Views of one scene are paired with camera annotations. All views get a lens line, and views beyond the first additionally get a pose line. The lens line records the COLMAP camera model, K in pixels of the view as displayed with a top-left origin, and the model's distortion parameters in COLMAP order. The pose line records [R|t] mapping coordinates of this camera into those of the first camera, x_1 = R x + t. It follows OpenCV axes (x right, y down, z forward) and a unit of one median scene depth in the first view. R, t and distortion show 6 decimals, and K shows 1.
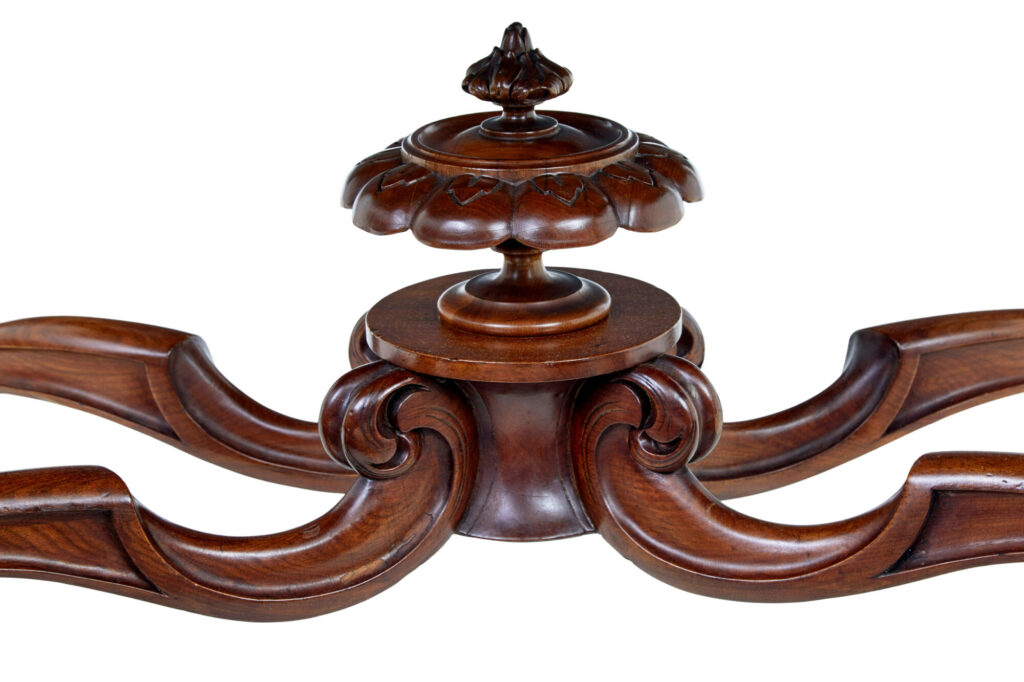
lens RADIAL K [[2741.7, 0, 515.0], [0, 2741.7, 342.4], [0, 0, 1]] dist [-0.149444, 0.000000]
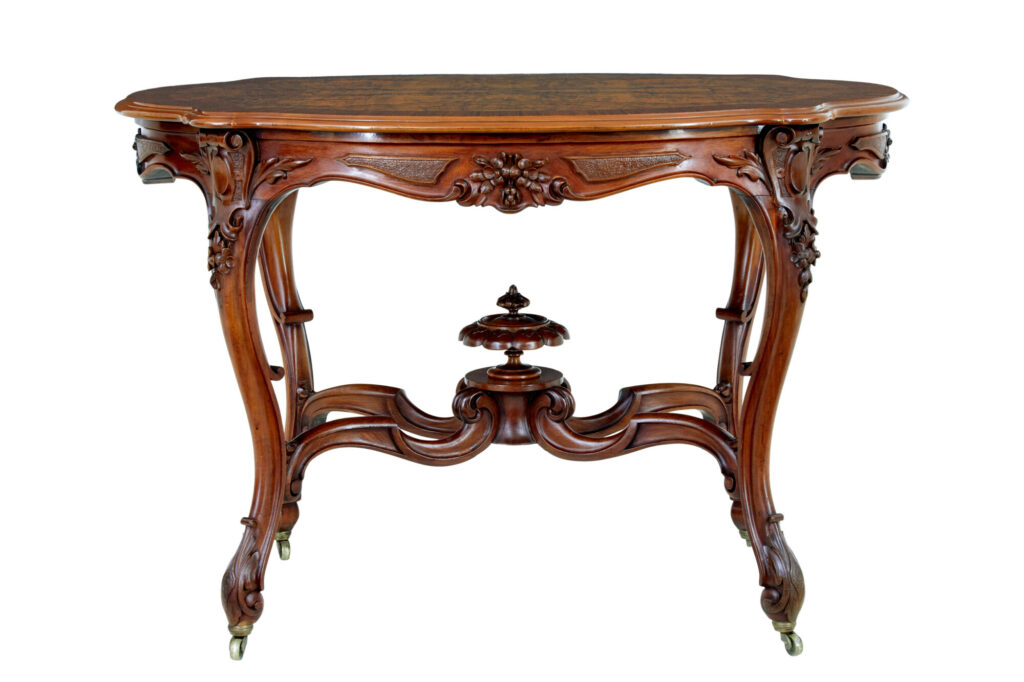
lens RADIAL K [[2662.0, 0, 513.4], [0, 2662.0, 343.8], [0, 0, 1]] dist [-0.589945, 0.000000]
pose [[0.999431, 0.011311, 0.031775, -0.099696], [-0.007227, 0.992027, -0.125816, 0.353688], [-0.032945, 0.125515, 0.991545, -2.147119]]
